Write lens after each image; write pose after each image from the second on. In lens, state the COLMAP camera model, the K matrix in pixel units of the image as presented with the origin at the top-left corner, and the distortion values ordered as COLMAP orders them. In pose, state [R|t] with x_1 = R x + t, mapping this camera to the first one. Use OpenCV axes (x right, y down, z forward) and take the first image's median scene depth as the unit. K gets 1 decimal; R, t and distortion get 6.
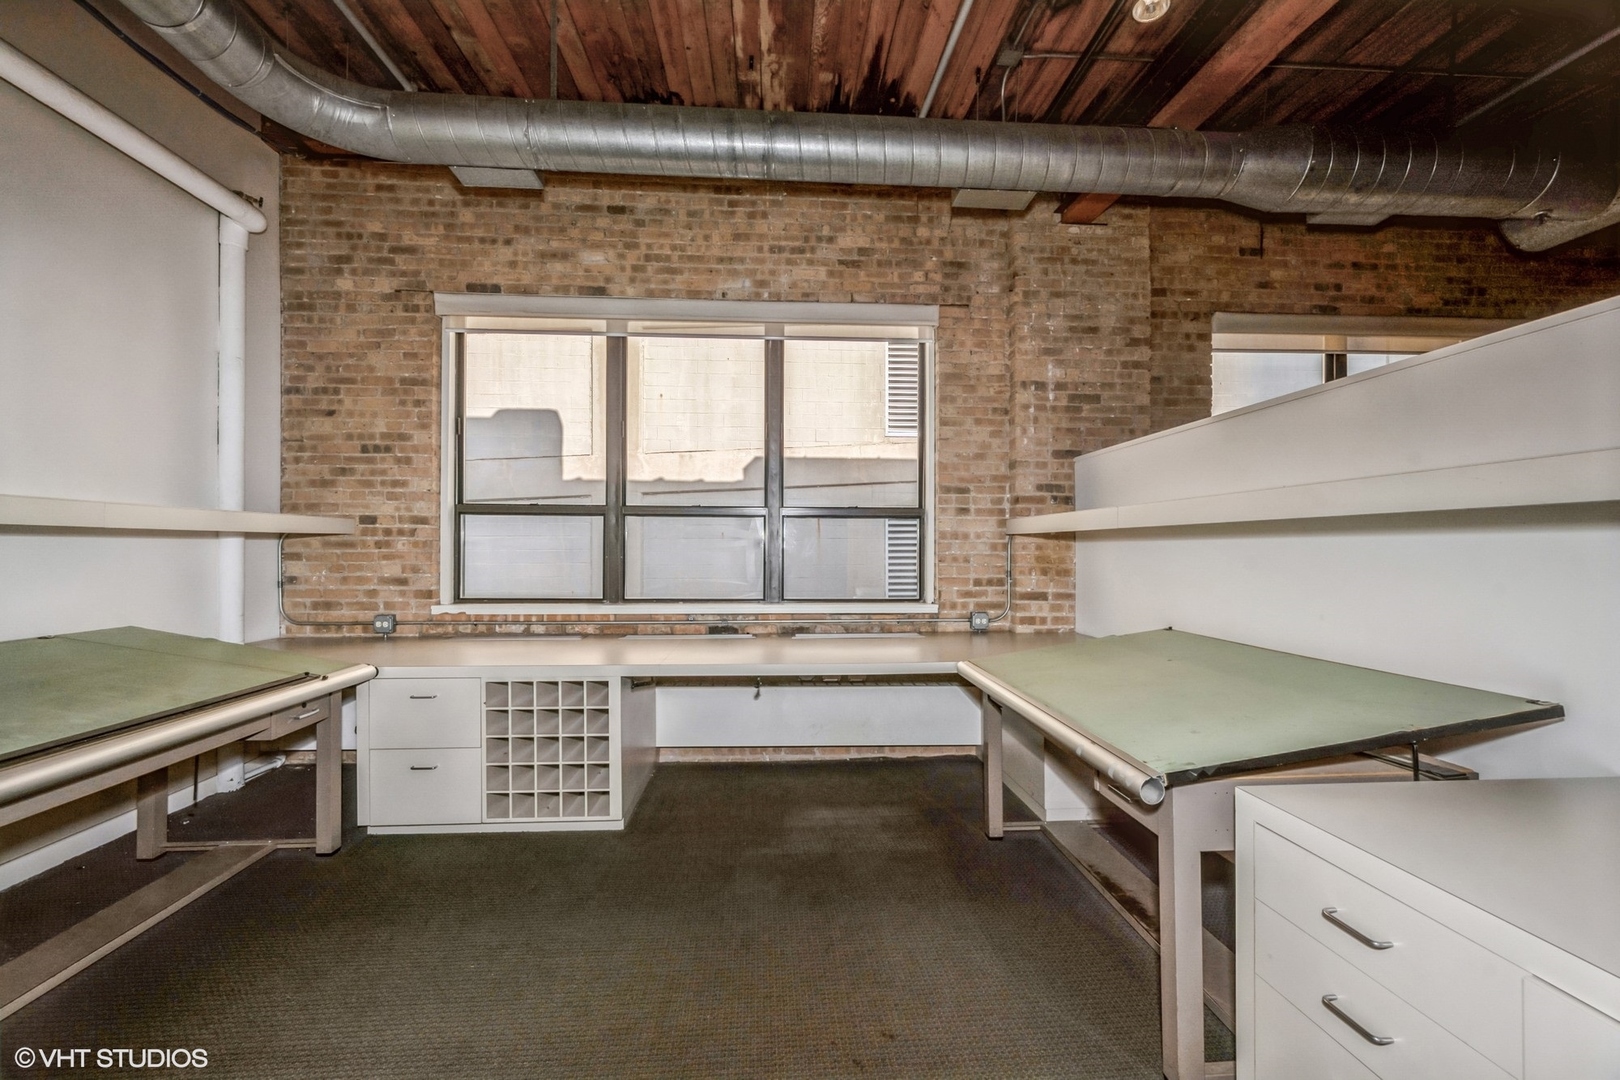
lens RADIAL K [[607.3, 0, 807.6], [0, 607.3, 546.8], [0, 0, 1]] dist [-0.000419, -0.000011]
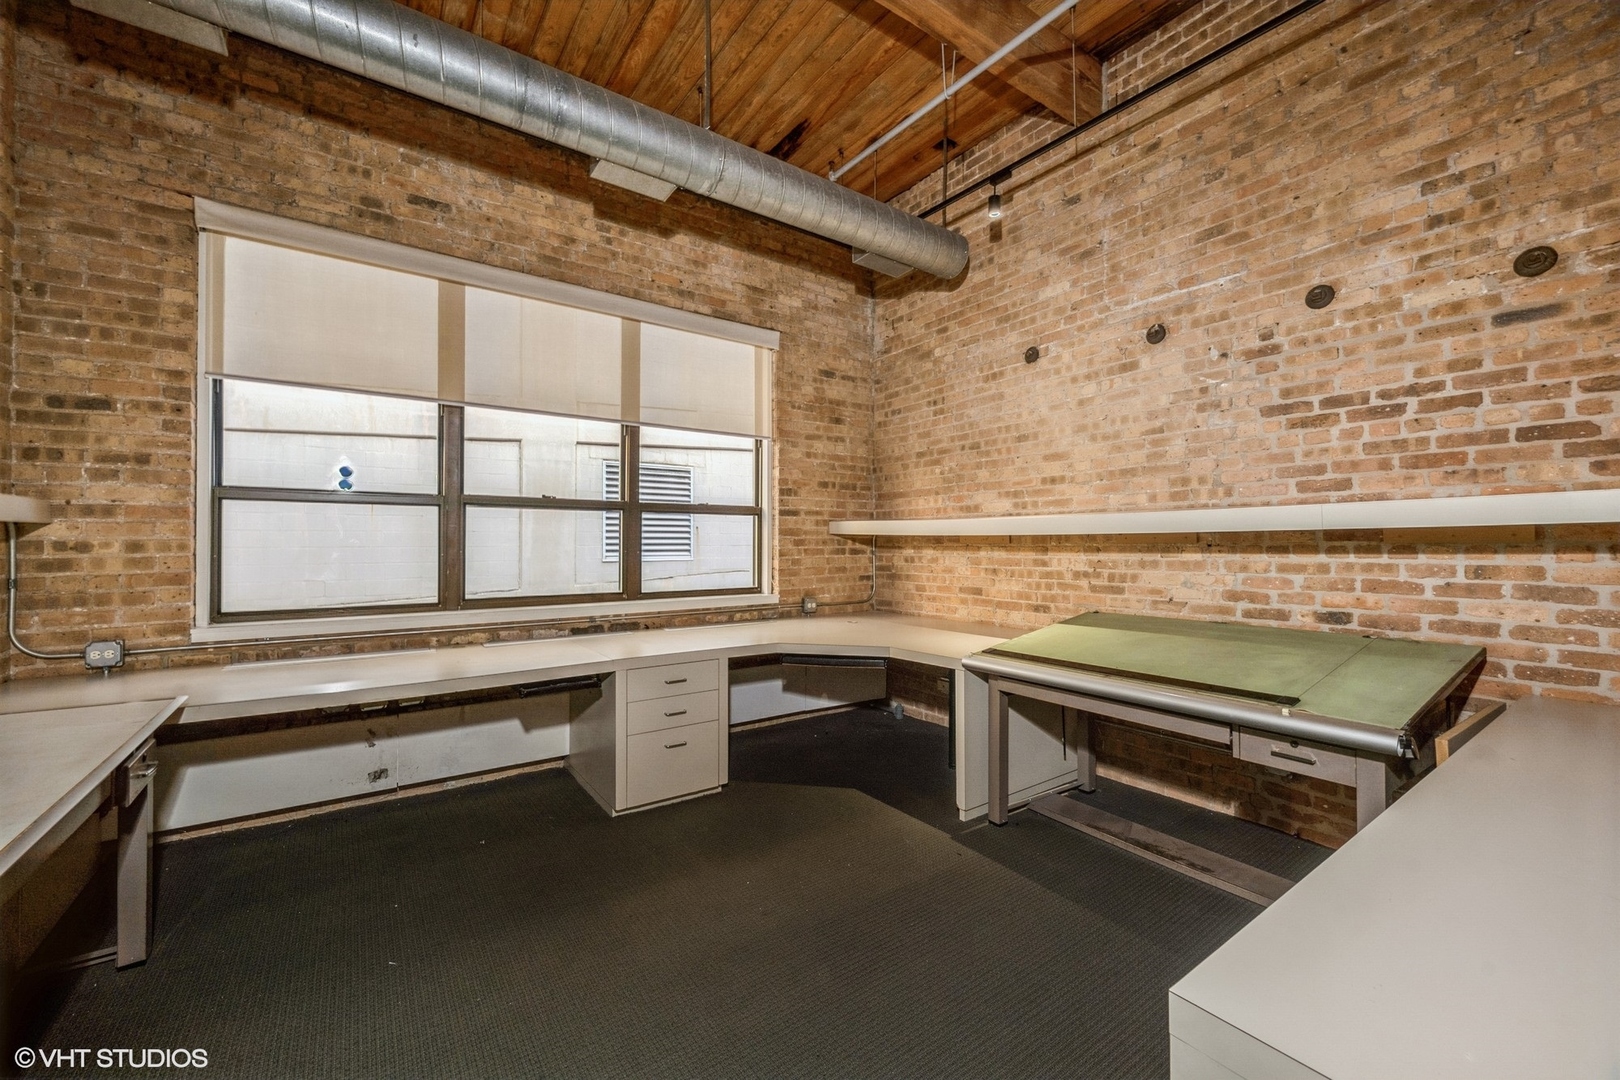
lens RADIAL K [[640.8, 0, 811.8], [0, 640.8, 531.6], [0, 0, 1]] dist [0.000698, 0.000004]
pose [[0.843320, 0.002096, 0.537408, -0.377359], [0.005088, 0.999916, -0.011883, -0.002173], [-0.537388, 0.012755, 0.843239, -0.021994]]
